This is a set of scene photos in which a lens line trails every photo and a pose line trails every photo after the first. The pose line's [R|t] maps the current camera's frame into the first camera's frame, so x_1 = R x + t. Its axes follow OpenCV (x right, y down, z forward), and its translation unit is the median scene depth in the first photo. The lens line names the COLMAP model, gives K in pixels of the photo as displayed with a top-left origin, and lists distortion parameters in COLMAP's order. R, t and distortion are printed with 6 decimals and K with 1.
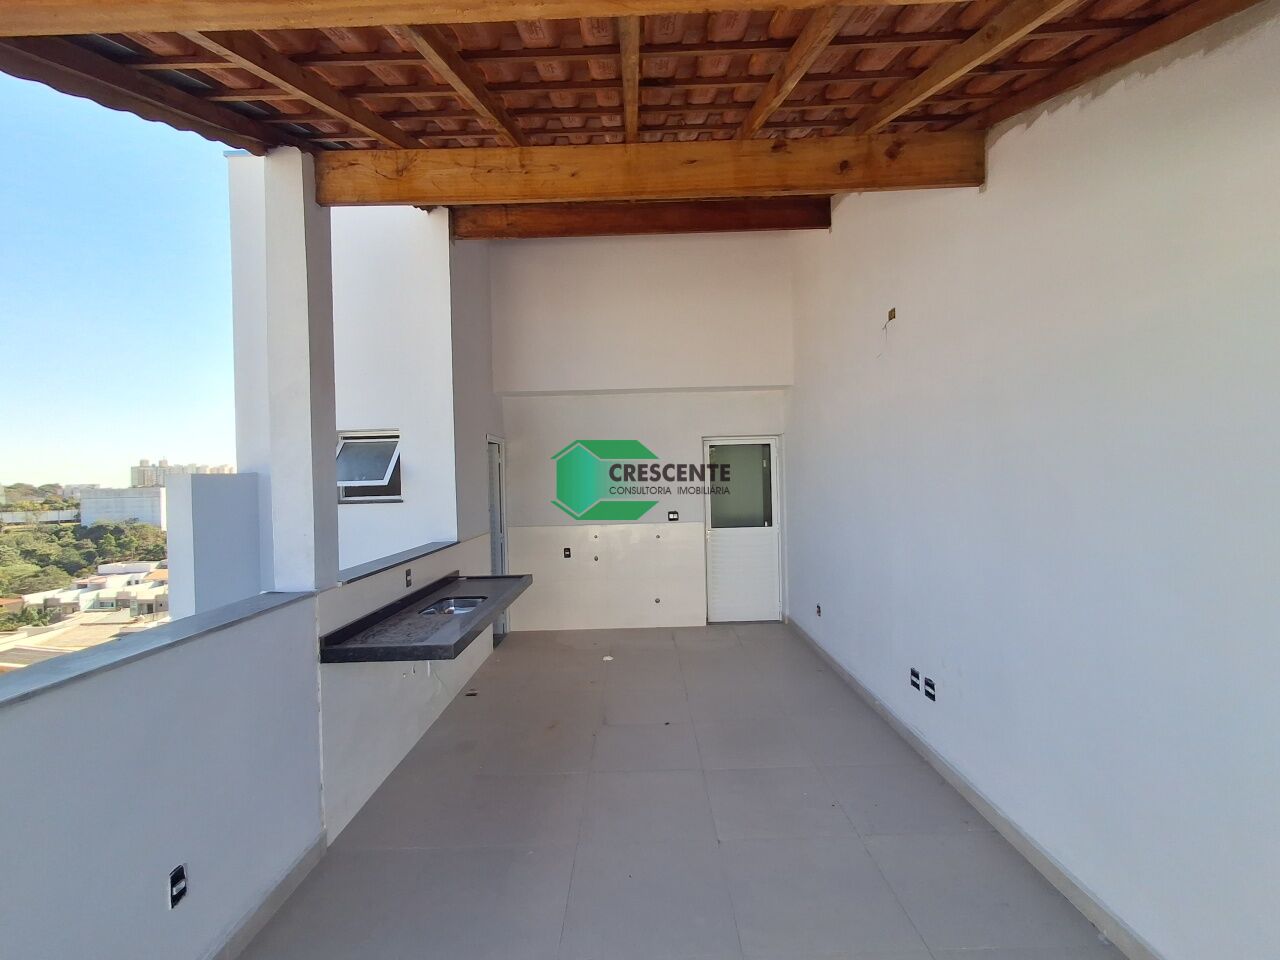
lens RADIAL K [[588.6, 0, 637.6], [0, 588.6, 480.3], [0, 0, 1]] dist [0.002821, 0.000020]
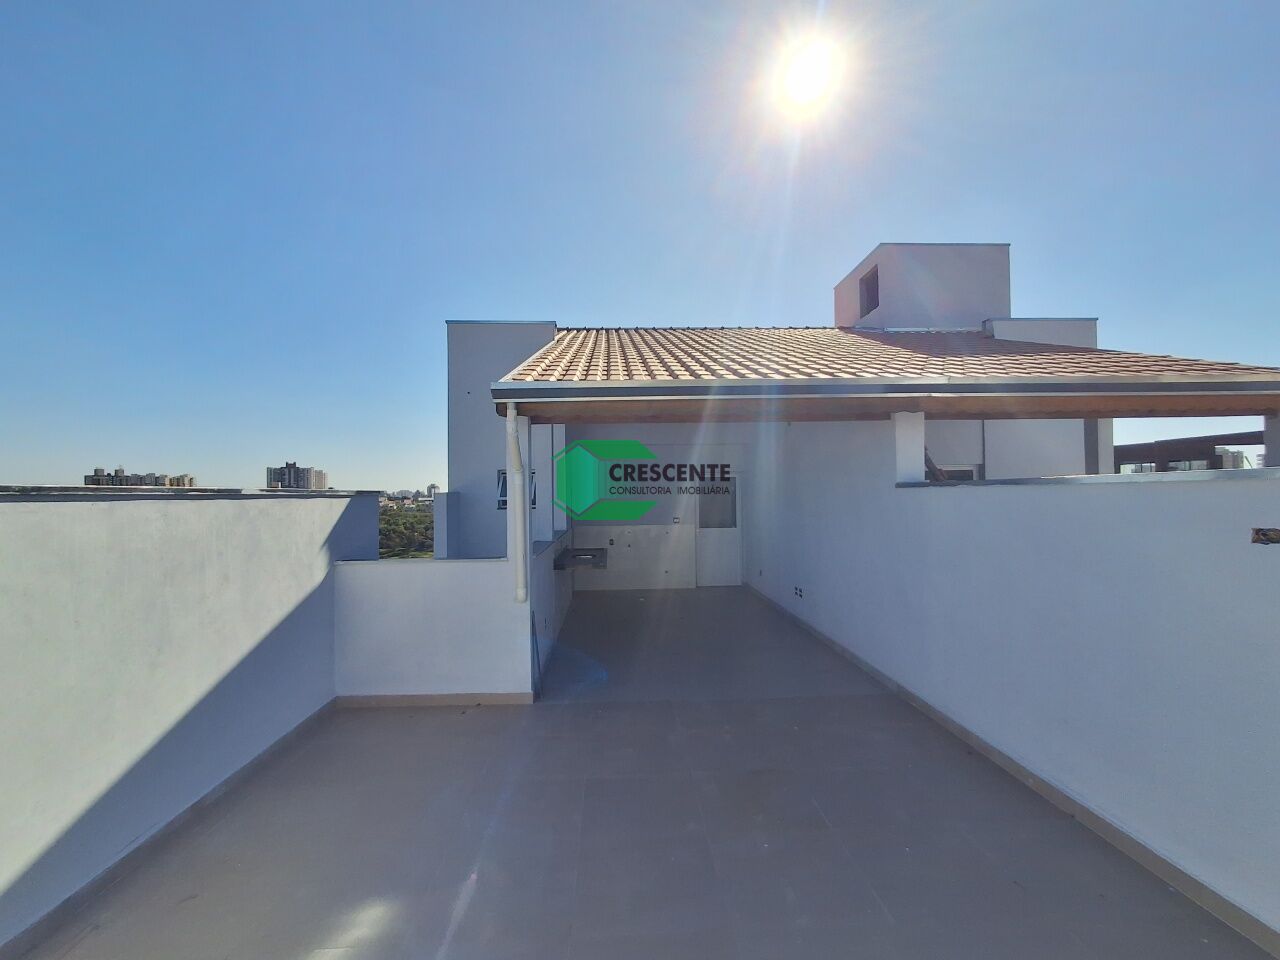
lens RADIAL K [[588.6, 0, 642.0], [0, 588.6, 484.3], [0, 0, 1]] dist [0.002821, 0.000020]
pose [[0.998758, 0.013233, 0.048024, -0.114711], [-0.012249, 0.999710, -0.020721, -0.004111], [-0.048285, 0.020107, 0.998631, -0.627710]]
